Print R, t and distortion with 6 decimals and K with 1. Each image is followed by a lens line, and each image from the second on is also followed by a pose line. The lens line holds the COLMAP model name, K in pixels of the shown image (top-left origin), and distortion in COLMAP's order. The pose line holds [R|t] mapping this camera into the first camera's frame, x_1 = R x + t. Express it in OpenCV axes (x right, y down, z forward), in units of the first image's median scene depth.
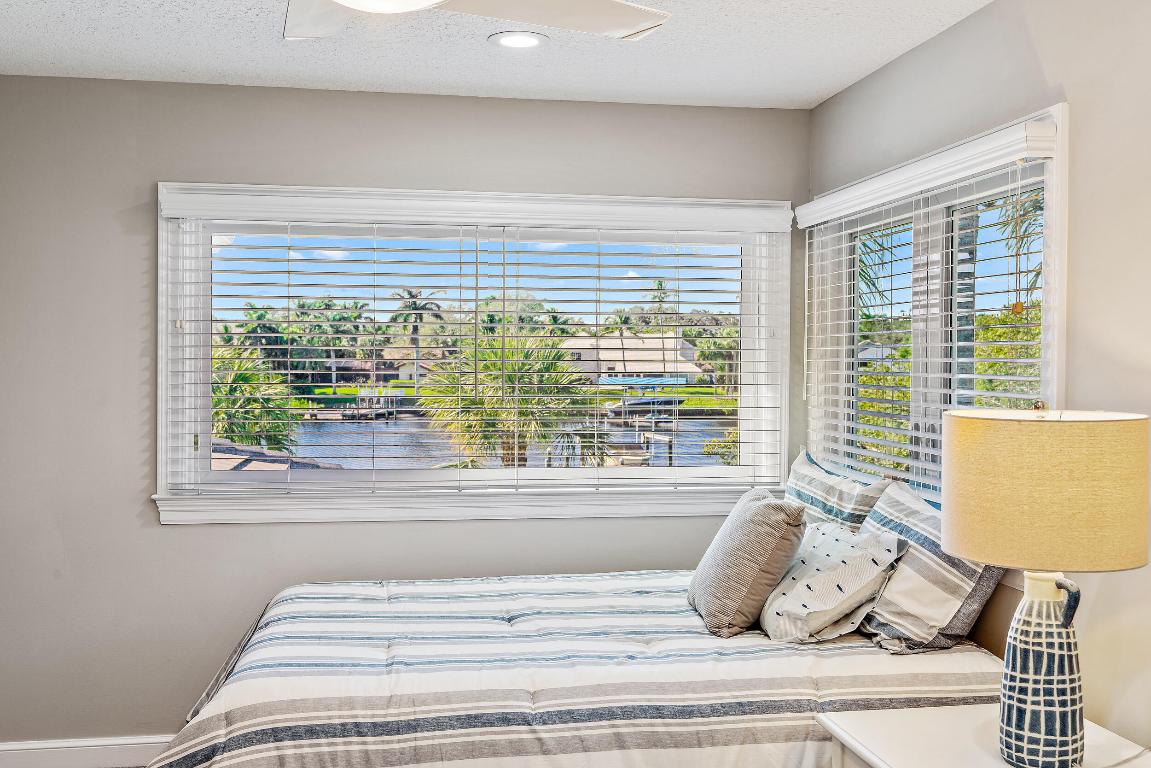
lens RADIAL K [[1140.6, 0, 572.9], [0, 1140.6, 381.8], [0, 0, 1]] dist [0.006453, 0.000000]
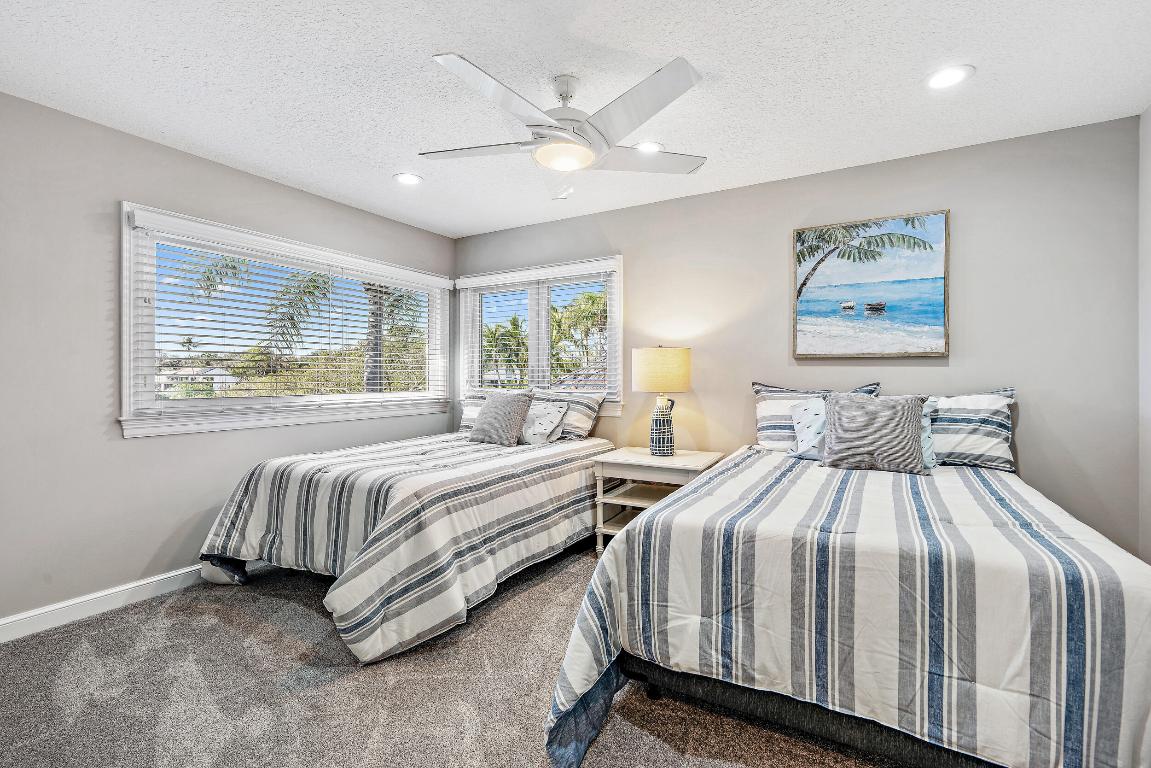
lens RADIAL K [[528.3, 0, 577.2], [0, 528.3, 381.6], [0, 0, 1]] dist [-0.007476, 0.003083]
pose [[0.623425, -0.011999, 0.781791, -0.715068], [0.025094, 0.999674, -0.004667, 0.097023], [-0.781481, 0.022528, 0.623523, 0.192509]]
